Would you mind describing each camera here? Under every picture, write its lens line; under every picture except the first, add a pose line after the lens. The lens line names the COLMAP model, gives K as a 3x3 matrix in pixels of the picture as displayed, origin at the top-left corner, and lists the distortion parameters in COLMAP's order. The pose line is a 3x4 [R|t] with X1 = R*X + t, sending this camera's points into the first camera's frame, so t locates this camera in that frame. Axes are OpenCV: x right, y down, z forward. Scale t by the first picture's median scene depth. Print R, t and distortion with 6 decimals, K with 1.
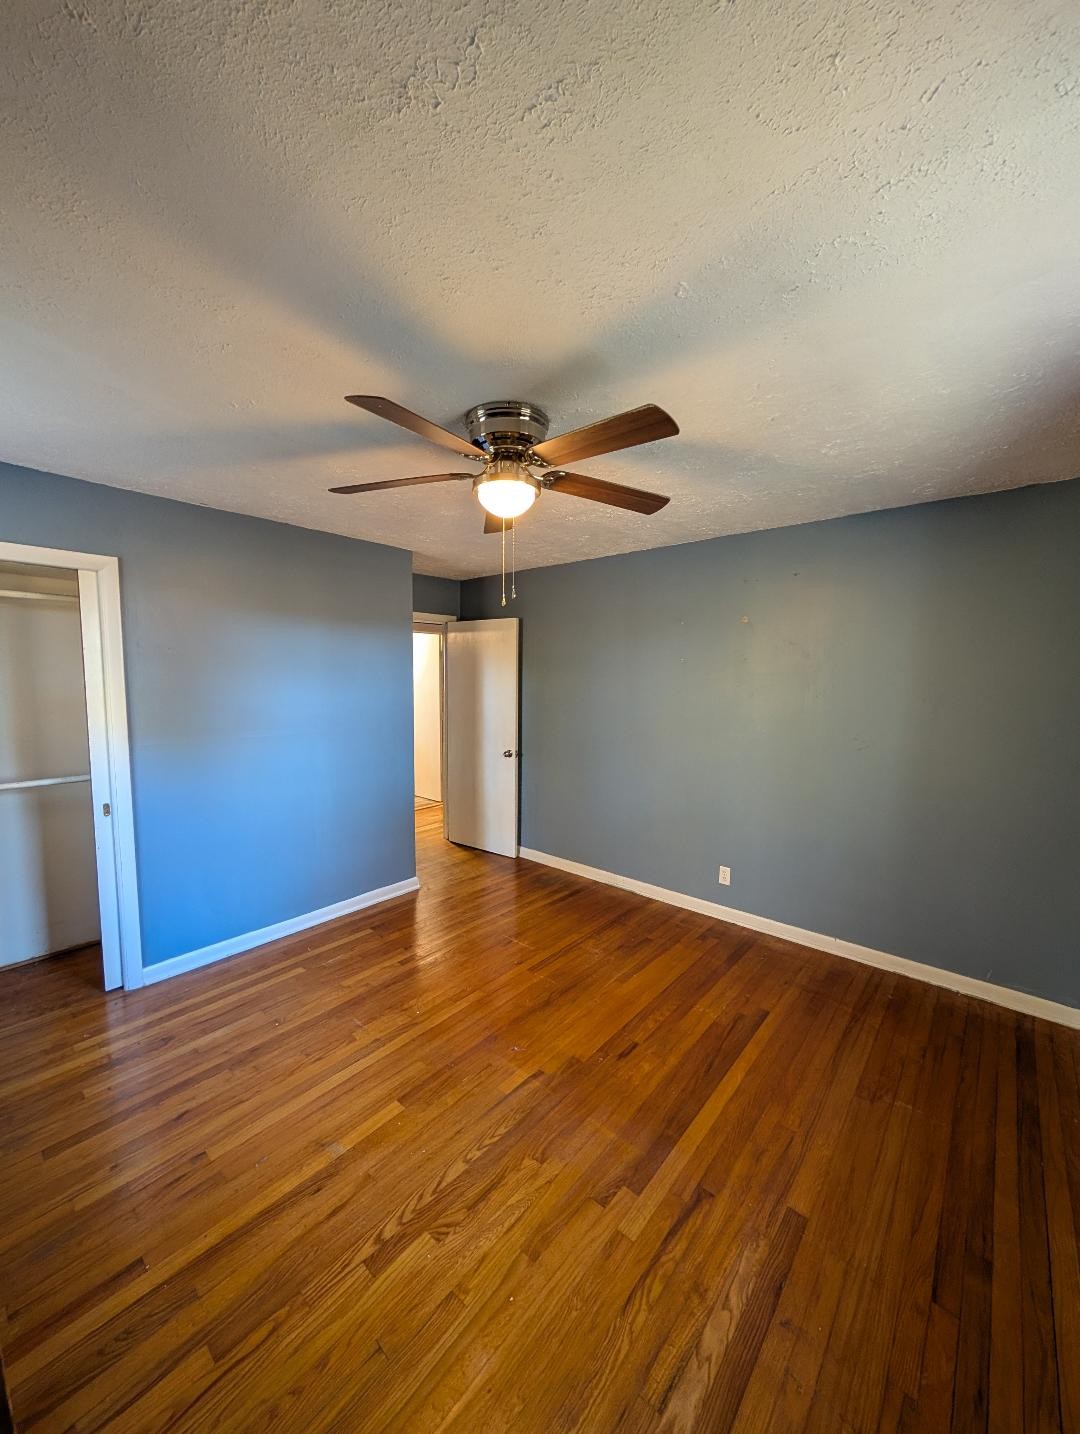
lens RADIAL K [[538.8, 0, 540.0], [0, 538.8, 717.0], [0, 0, 1]] dist [0.000663, 0.000101]
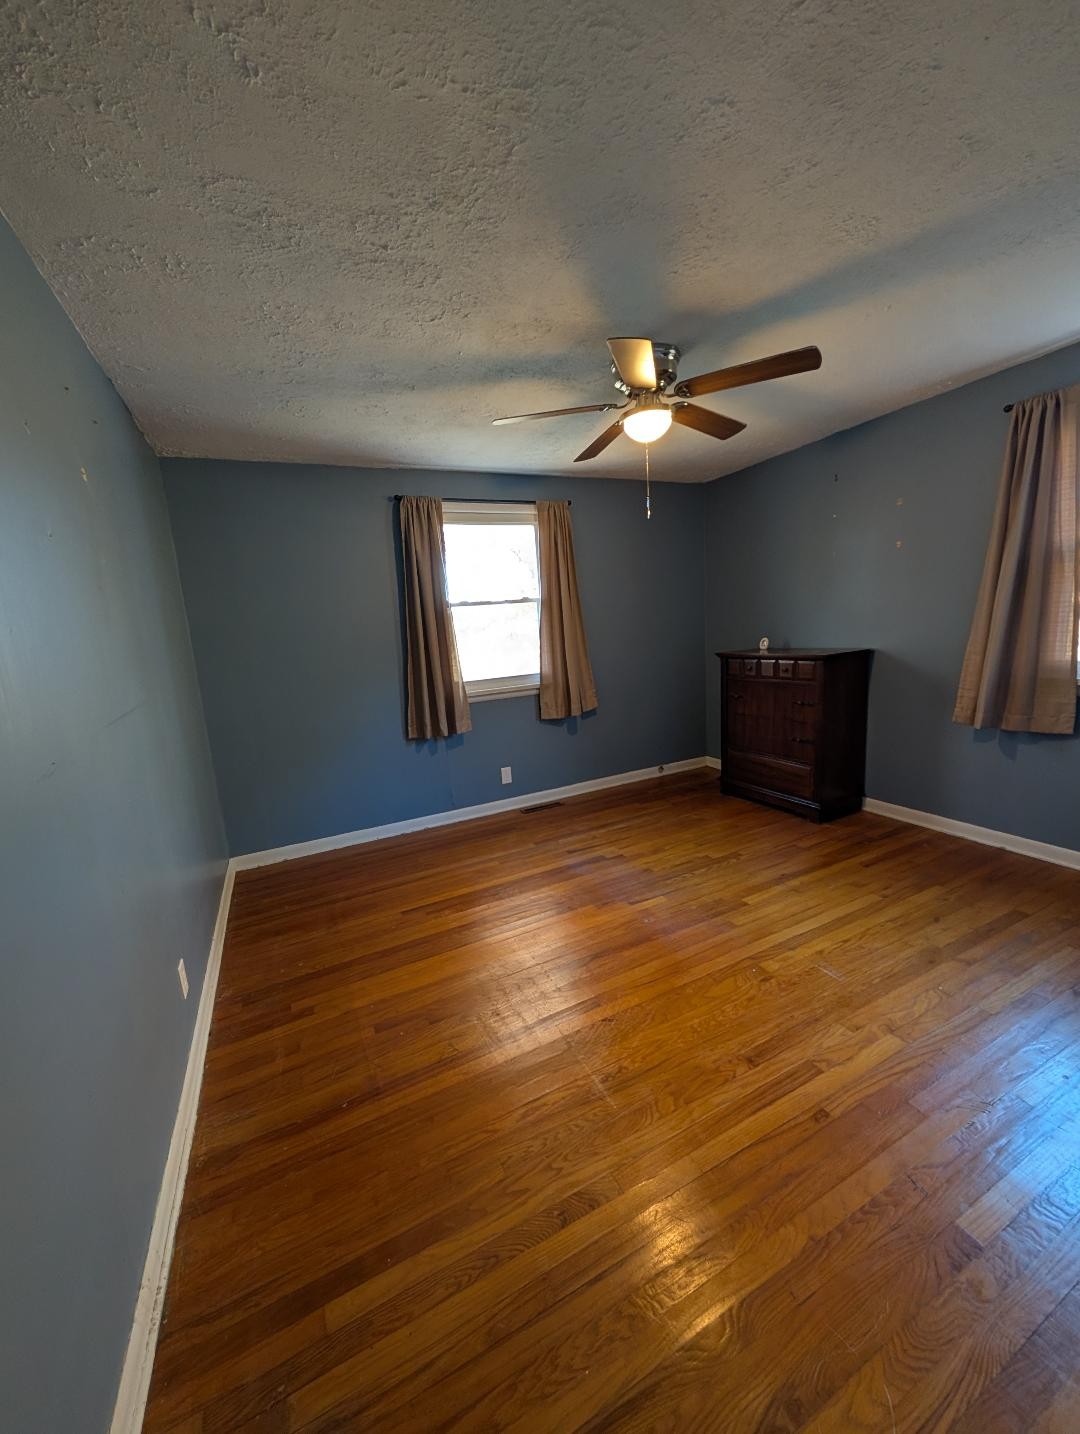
lens RADIAL K [[538.8, 0, 540.0], [0, 538.8, 717.0], [0, 0, 1]] dist [0.000663, 0.000101]
pose [[-0.916716, -0.009156, 0.399435, -0.351462], [0.095594, 0.965674, 0.241526, -0.082667], [-0.387935, 0.259594, -0.884374, 2.449774]]
